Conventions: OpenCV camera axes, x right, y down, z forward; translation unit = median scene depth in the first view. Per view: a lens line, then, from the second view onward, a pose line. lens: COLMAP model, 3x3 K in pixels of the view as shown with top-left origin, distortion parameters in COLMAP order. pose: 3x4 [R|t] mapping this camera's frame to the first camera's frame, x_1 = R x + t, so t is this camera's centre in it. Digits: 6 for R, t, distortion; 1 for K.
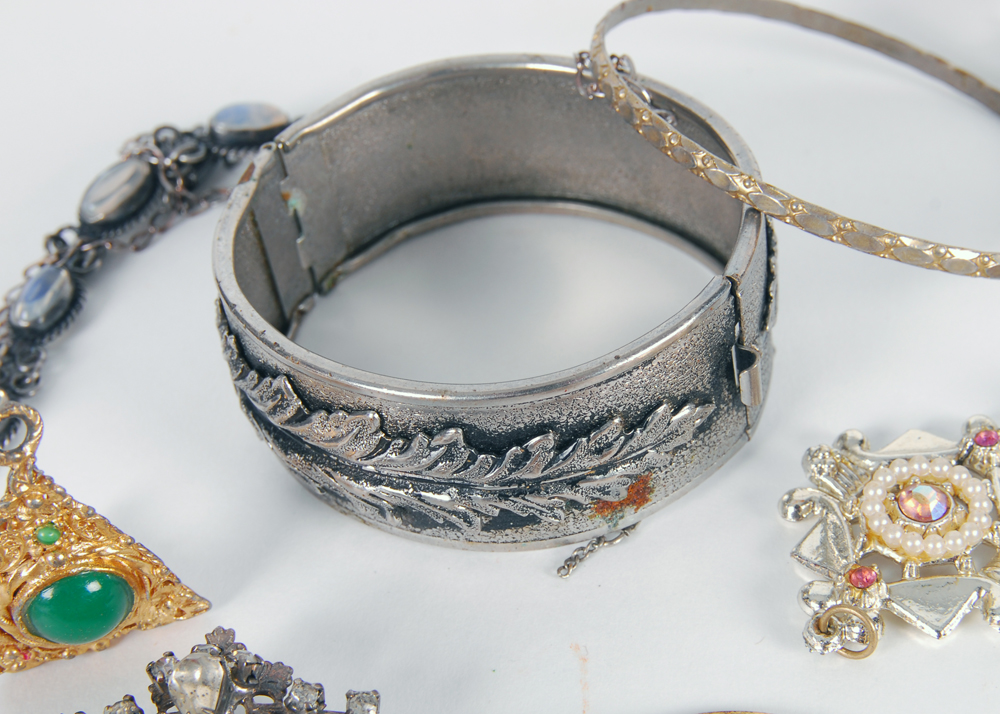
lens RADIAL K [[2325.6, 0, 503.7], [0, 2325.6, 357.4], [0, 0, 1]] dist [-0.190941, 0.000000]
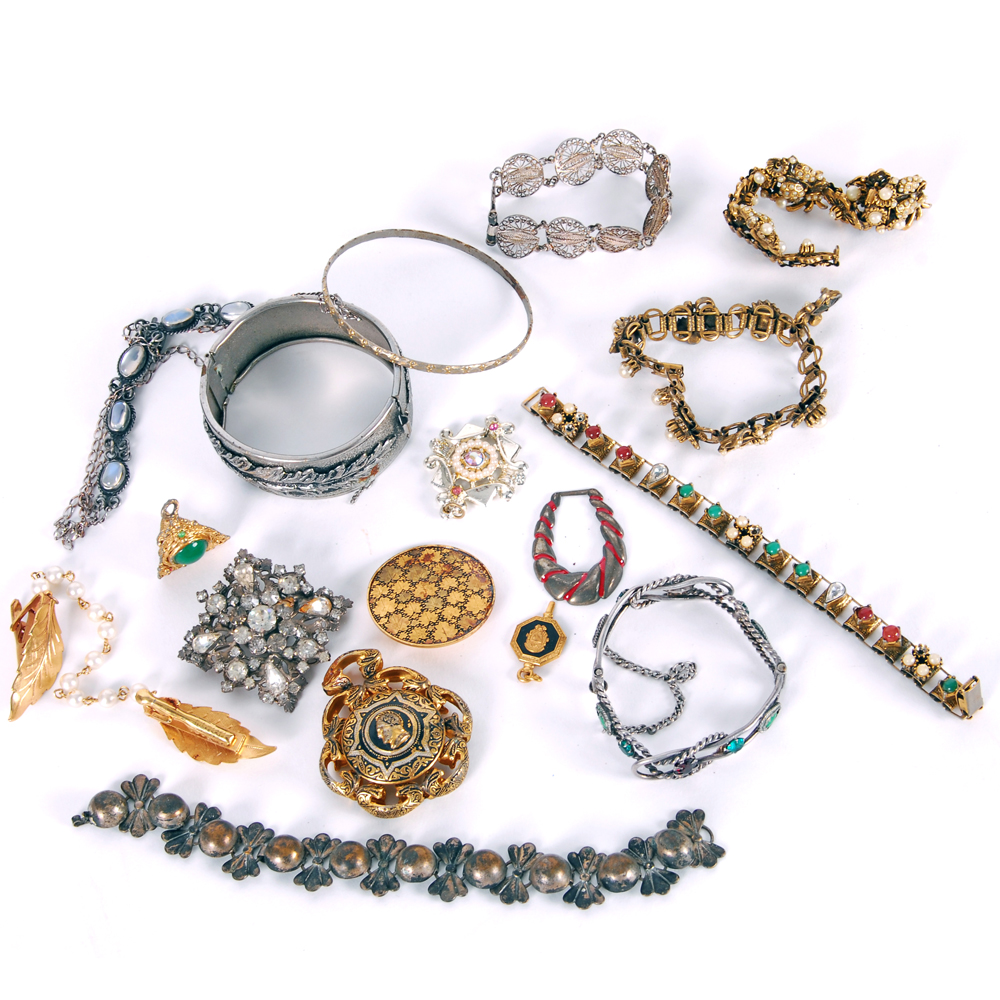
lens RADIAL K [[2388.2, 0, 545.3], [0, 2388.2, 516.2], [0, 0, 1]] dist [0.039149, 0.000000]
pose [[0.971457, -0.189365, 0.142873, -0.167951], [0.143805, 0.949117, 0.280171, -0.683481], [-0.188657, -0.251629, 0.949258, -1.837307]]
